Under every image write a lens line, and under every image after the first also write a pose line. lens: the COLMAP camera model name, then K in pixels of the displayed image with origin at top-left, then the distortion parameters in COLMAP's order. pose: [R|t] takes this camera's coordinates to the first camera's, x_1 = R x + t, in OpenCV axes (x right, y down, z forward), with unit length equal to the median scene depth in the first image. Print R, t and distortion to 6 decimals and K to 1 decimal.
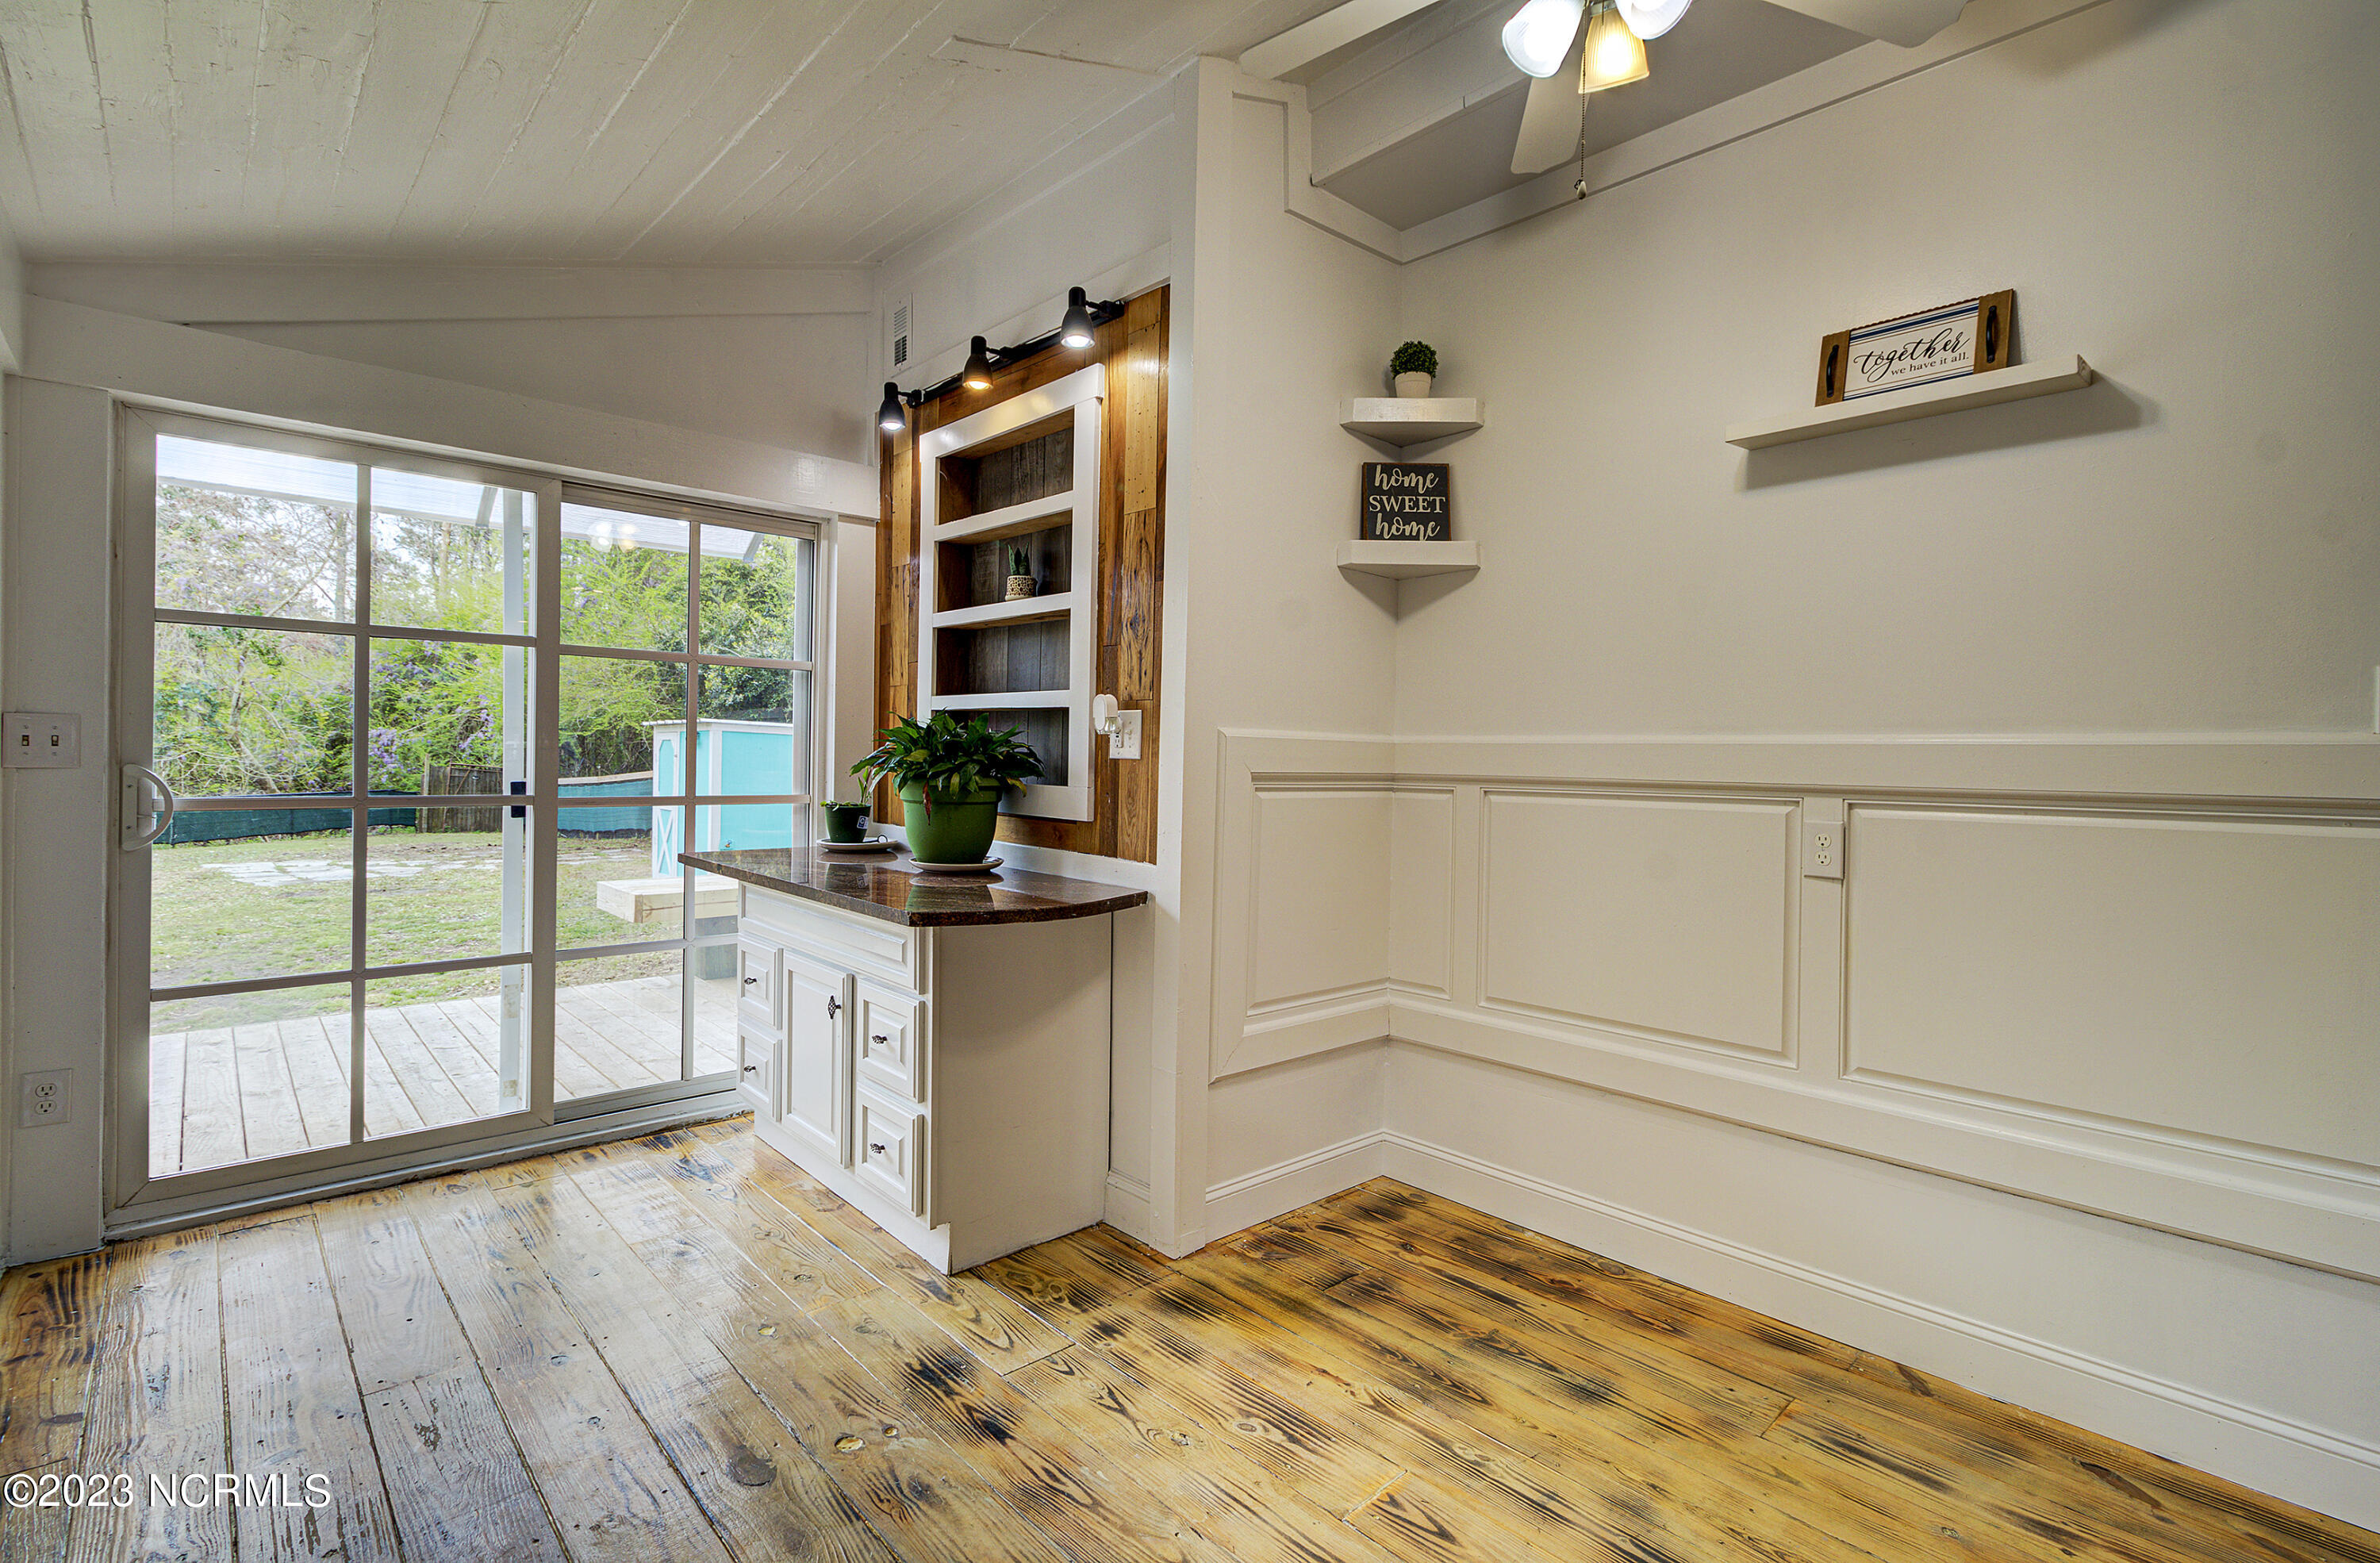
lens RADIAL K [[1081.3, 0, 1193.9], [0, 1081.3, 768.4], [0, 0, 1]] dist [-0.004413, -0.000031]
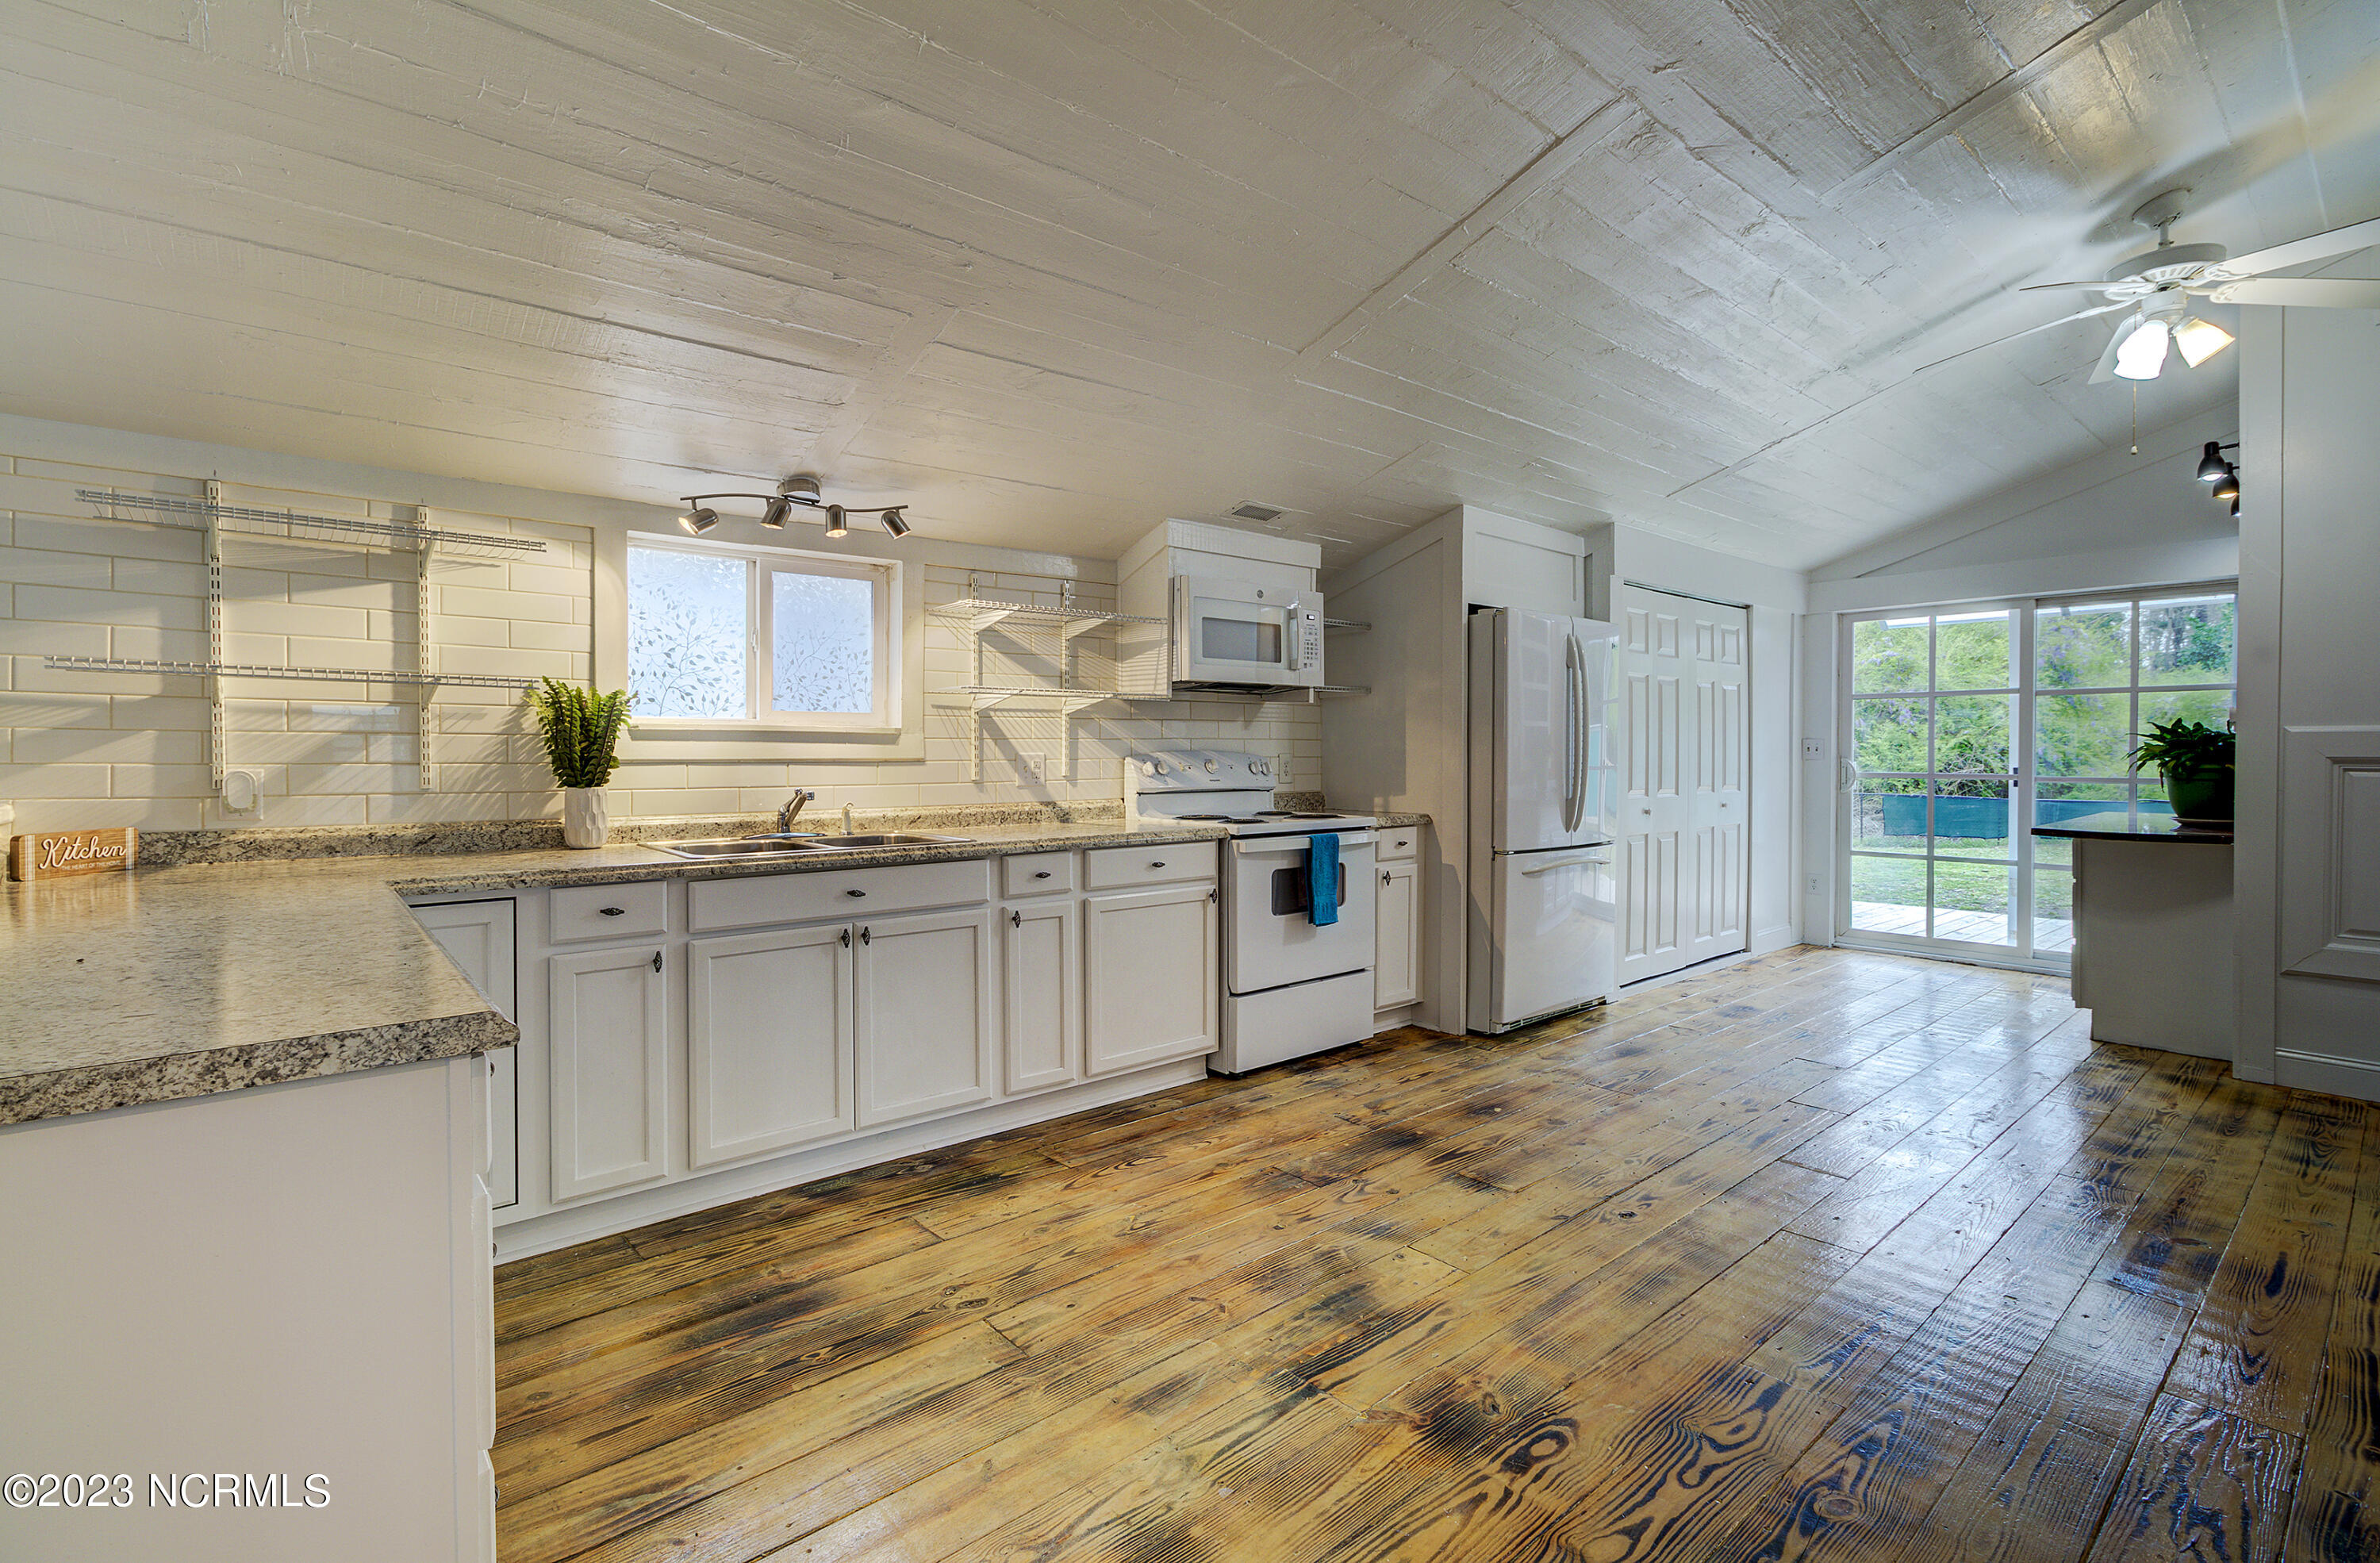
lens RADIAL K [[1081.3, 0, 1195.5], [0, 1081.3, 770.0], [0, 0, 1]] dist [-0.004413, -0.000031]
pose [[-0.030081, 0.001454, -0.999546, 1.492714], [0.000153, 0.999999, 0.001450, 0.017909], [0.999547, -0.000109, -0.030081, -0.405597]]
